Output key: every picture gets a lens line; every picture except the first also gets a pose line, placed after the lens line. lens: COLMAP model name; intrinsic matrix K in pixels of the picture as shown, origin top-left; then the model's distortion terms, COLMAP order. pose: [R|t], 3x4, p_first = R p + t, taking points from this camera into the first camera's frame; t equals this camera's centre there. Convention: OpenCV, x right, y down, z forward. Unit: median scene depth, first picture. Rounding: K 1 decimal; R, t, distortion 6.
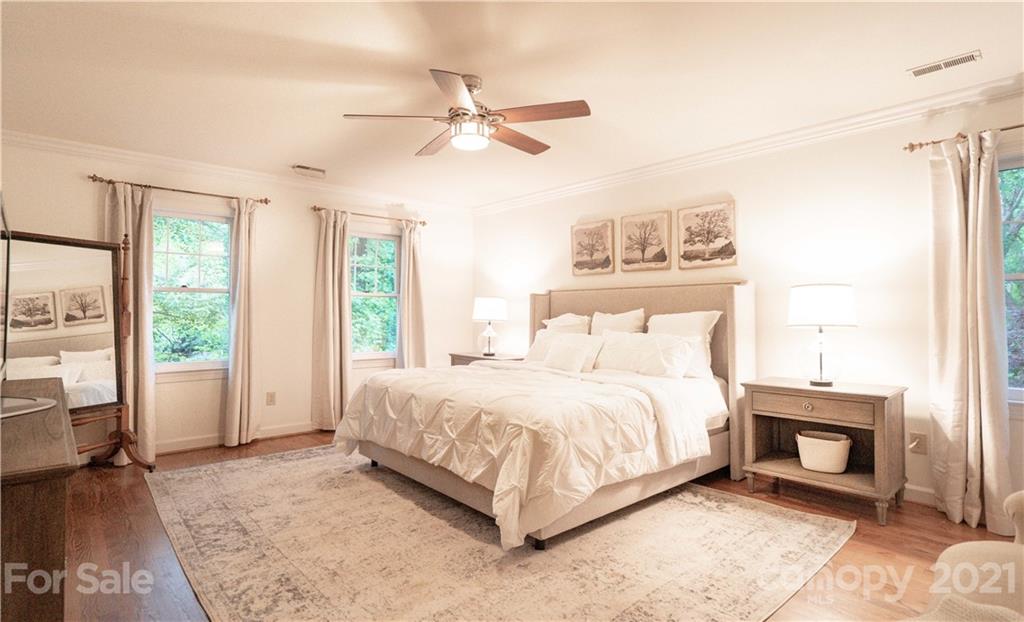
lens RADIAL K [[519.9, 0, 522.0], [0, 519.9, 309.2], [0, 0, 1]] dist [-0.009726, 0.003648]
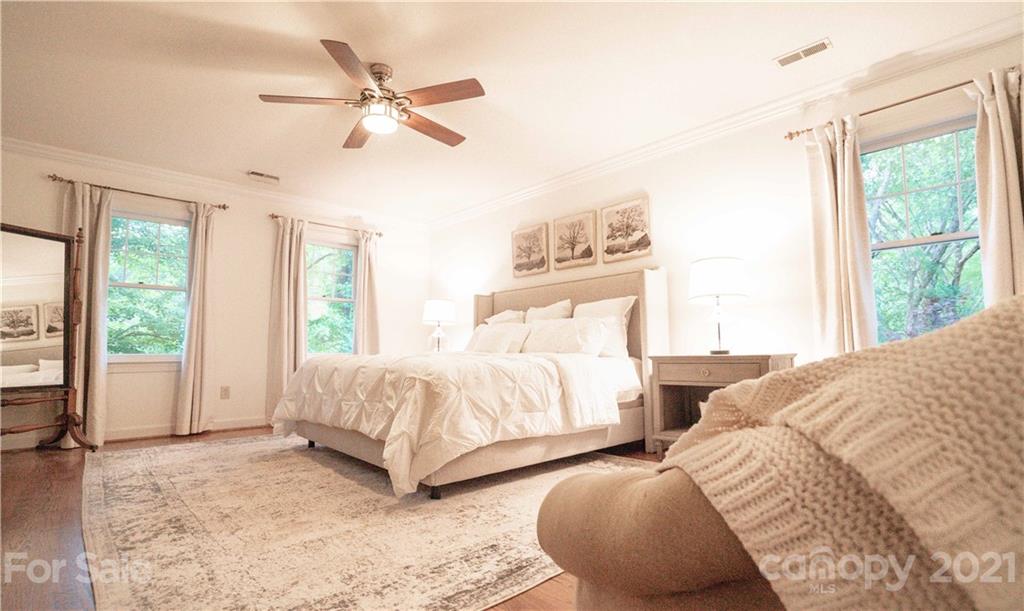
lens RADIAL K [[486.3, 0, 520.9], [0, 486.3, 318.3], [0, 0, 1]] dist [-0.025739, 0.007497]
pose [[0.999800, -0.007487, 0.018556, 0.126544], [0.008551, 0.998286, -0.057897, 0.105954], [-0.018091, 0.058044, 0.998150, 0.005805]]
